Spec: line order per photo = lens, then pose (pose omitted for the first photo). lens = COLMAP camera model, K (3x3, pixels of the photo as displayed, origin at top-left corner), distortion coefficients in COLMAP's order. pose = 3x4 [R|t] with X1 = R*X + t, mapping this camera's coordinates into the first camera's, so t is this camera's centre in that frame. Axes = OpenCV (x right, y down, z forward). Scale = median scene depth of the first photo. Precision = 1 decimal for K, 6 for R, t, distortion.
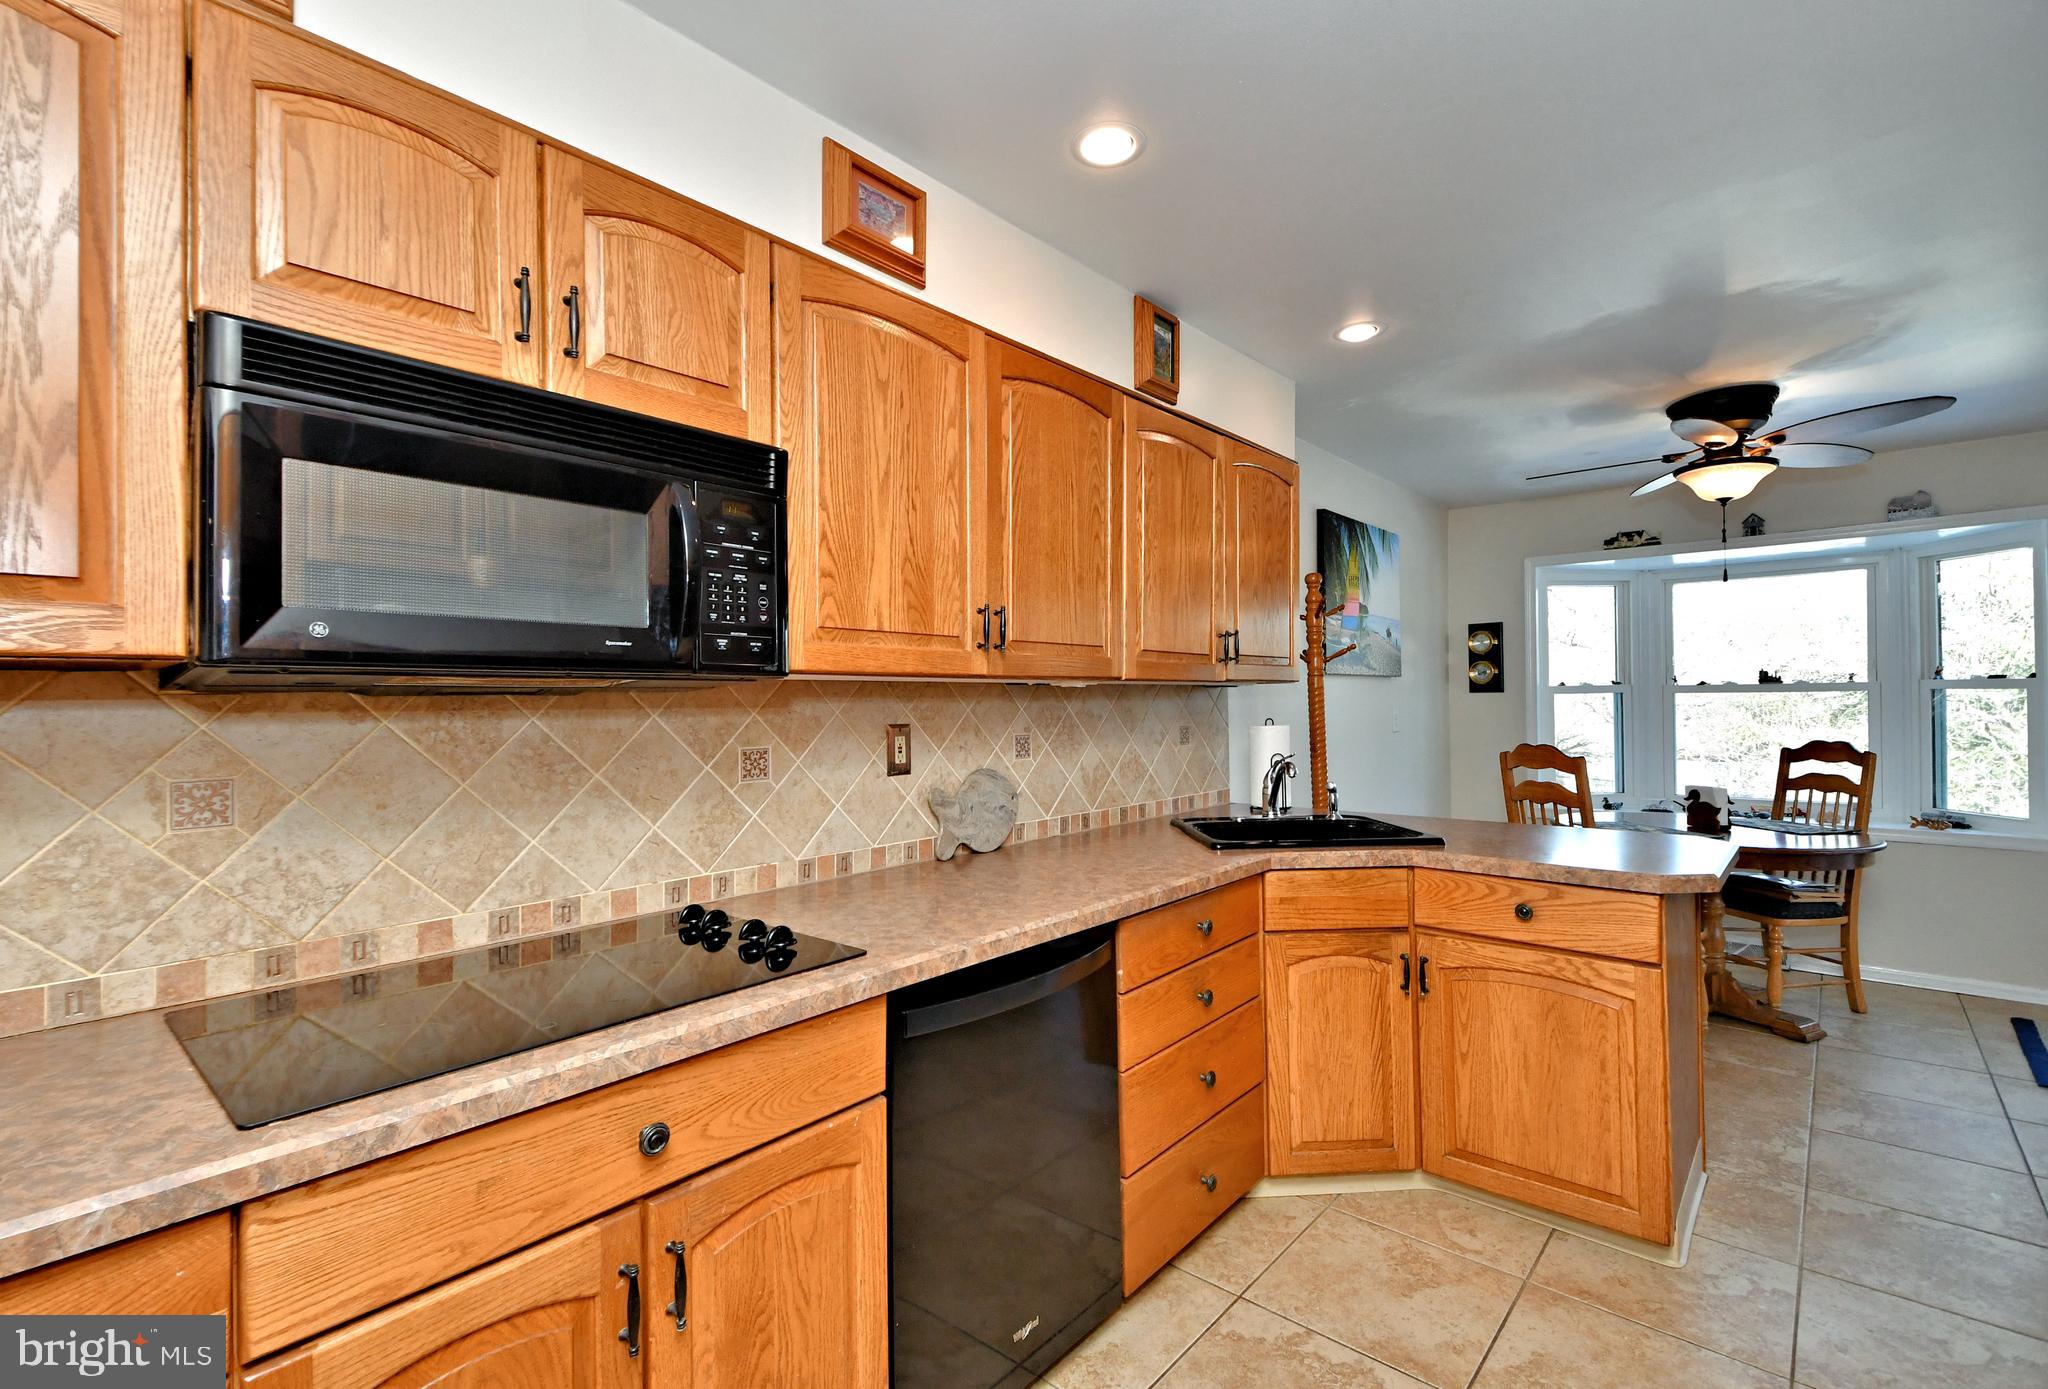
lens RADIAL K [[920.8, 0, 1024.0], [0, 920.8, 694.5], [0, 0, 1]] dist [0.036731, -0.025646]
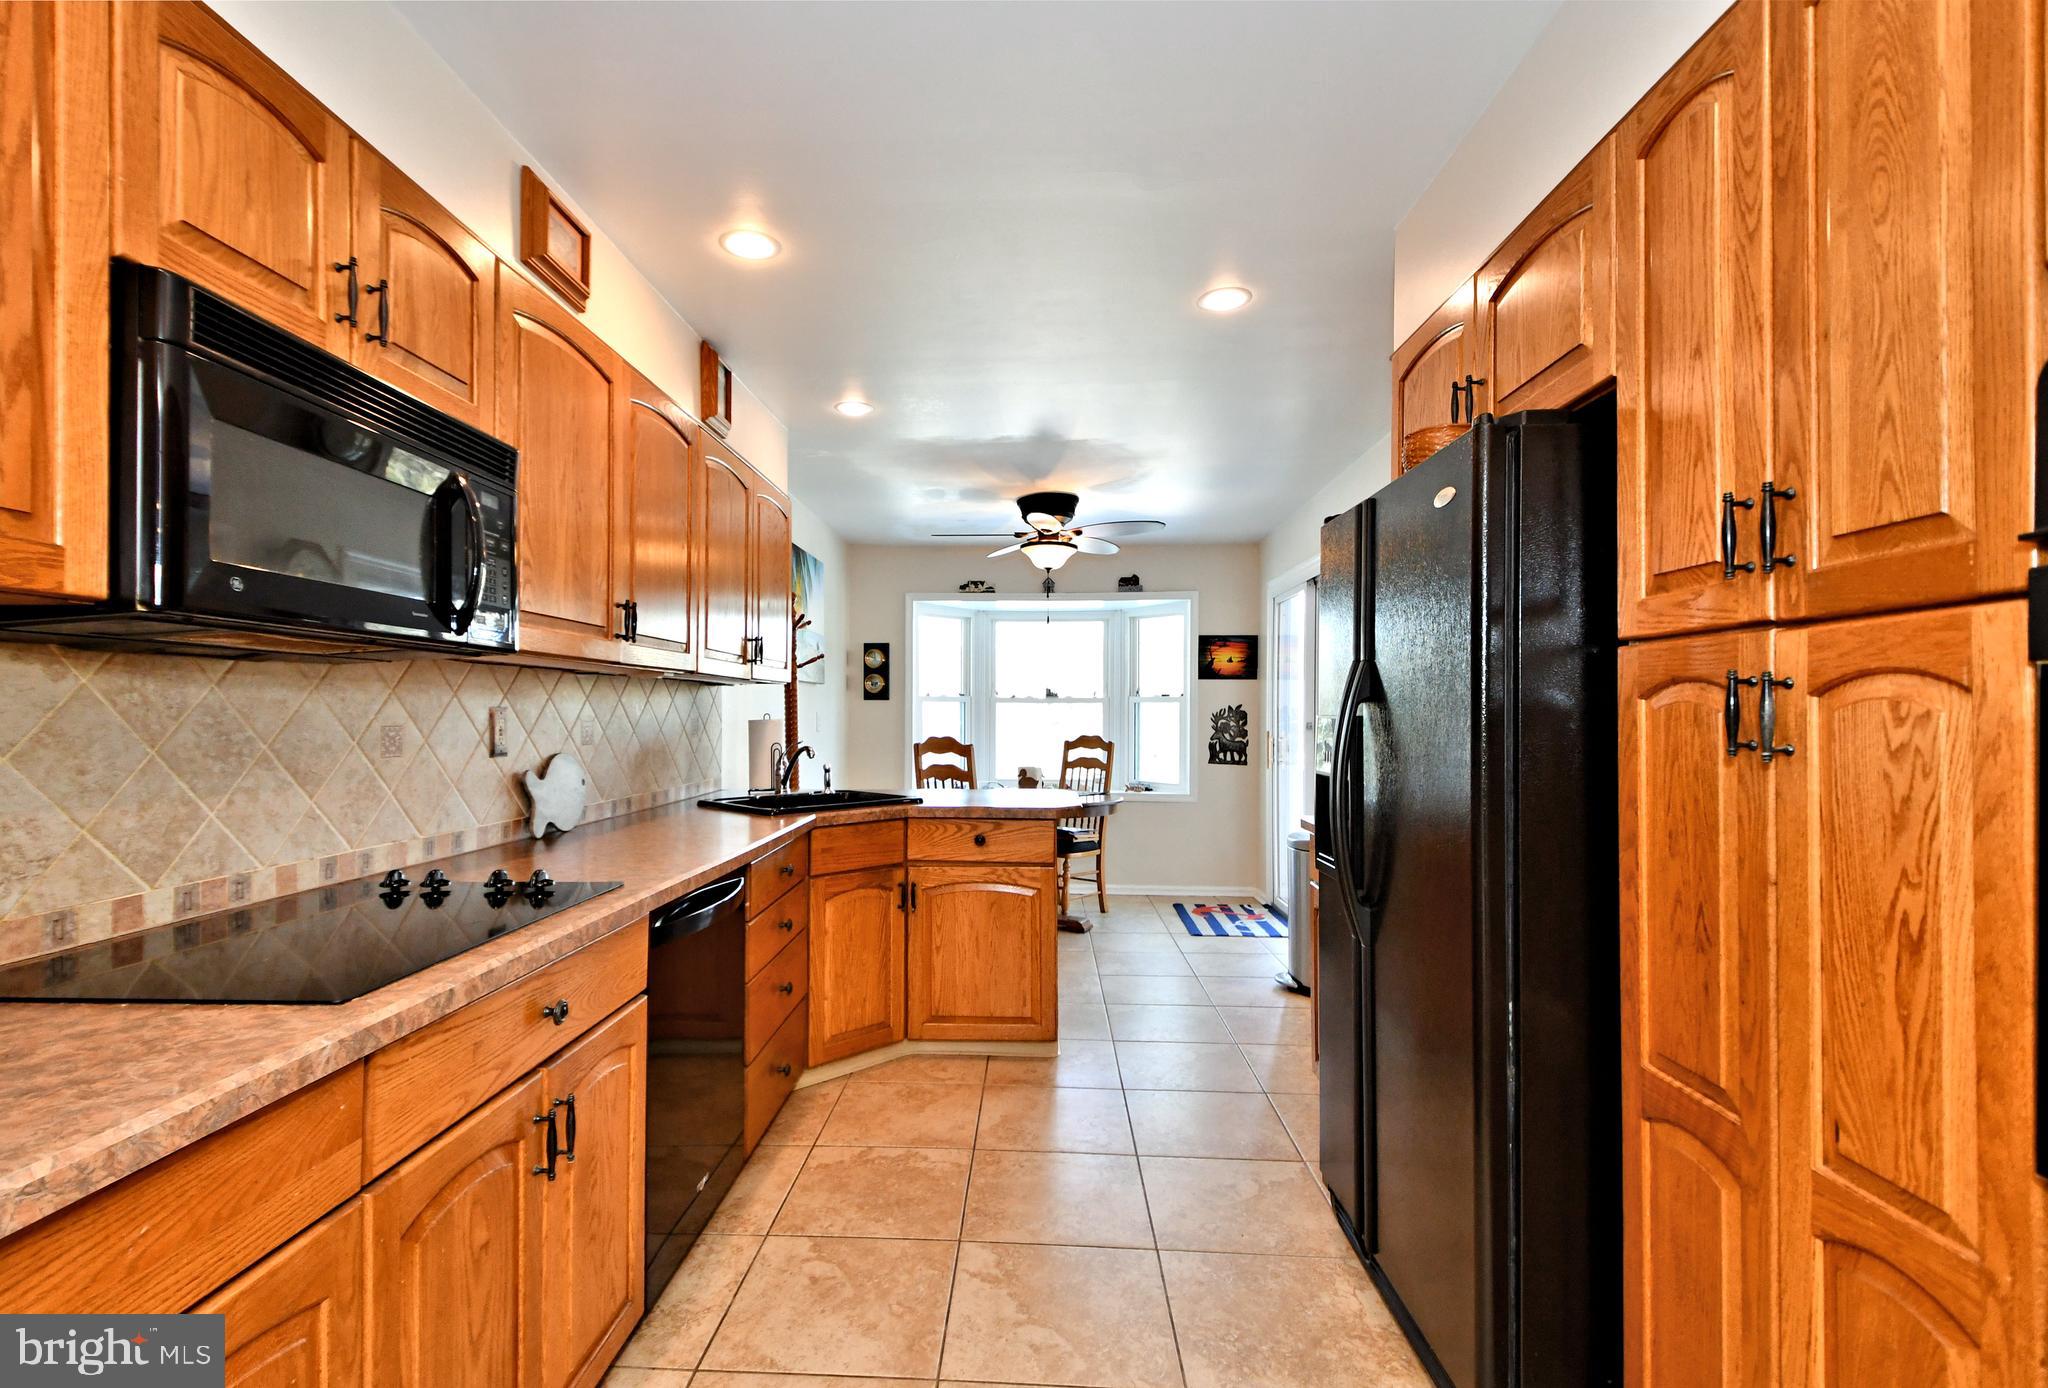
lens RADIAL K [[923.9, 0, 1017.9], [0, 923.9, 708.0], [0, 0, 1]] dist [0.002008, -0.011272]
pose [[0.777510, 0.013494, 0.628726, -0.404678], [-0.013746, 0.999896, -0.004460, 0.036277], [-0.628720, -0.005174, 0.777614, -0.206192]]
